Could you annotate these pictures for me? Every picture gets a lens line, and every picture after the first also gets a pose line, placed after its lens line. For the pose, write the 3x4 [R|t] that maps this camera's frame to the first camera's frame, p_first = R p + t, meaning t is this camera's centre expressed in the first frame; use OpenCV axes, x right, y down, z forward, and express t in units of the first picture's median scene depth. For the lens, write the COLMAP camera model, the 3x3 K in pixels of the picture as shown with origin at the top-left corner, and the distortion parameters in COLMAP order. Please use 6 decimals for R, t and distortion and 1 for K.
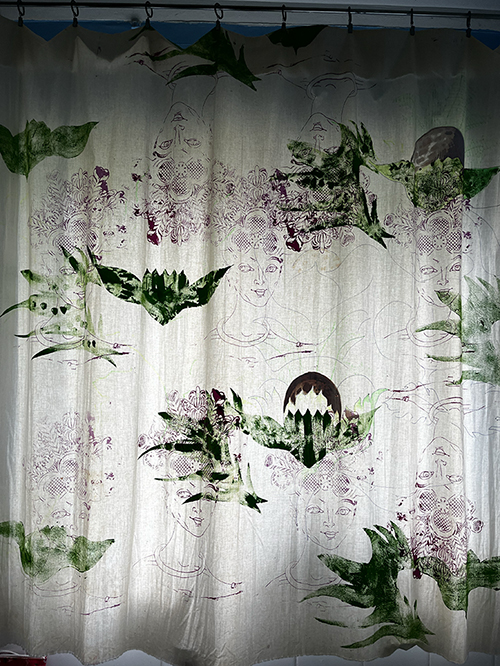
lens RADIAL K [[500.4, 0, 245.2], [0, 500.4, 328.1], [0, 0, 1]] dist [0.009406, -0.006231]
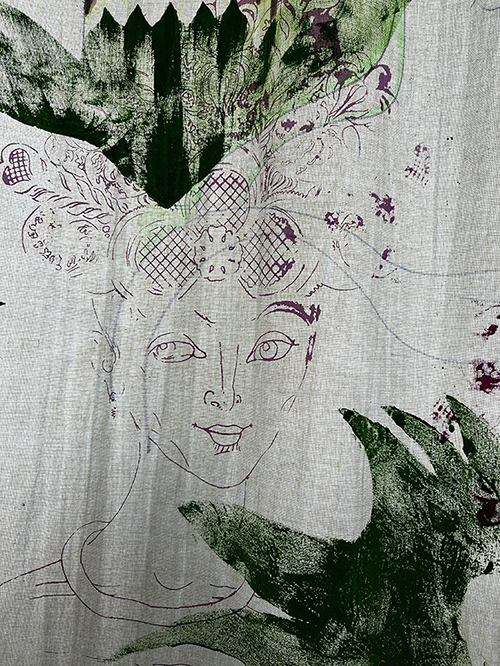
lens RADIAL K [[500.4, 0, 253.3], [0, 500.4, 338.9], [0, 0, 1]] dist [0.009406, -0.006231]
pose [[0.997324, 0.033639, -0.064908, 0.201841], [-0.030249, 0.998162, 0.052523, 0.343420], [0.066555, -0.050419, 0.996508, 0.725478]]
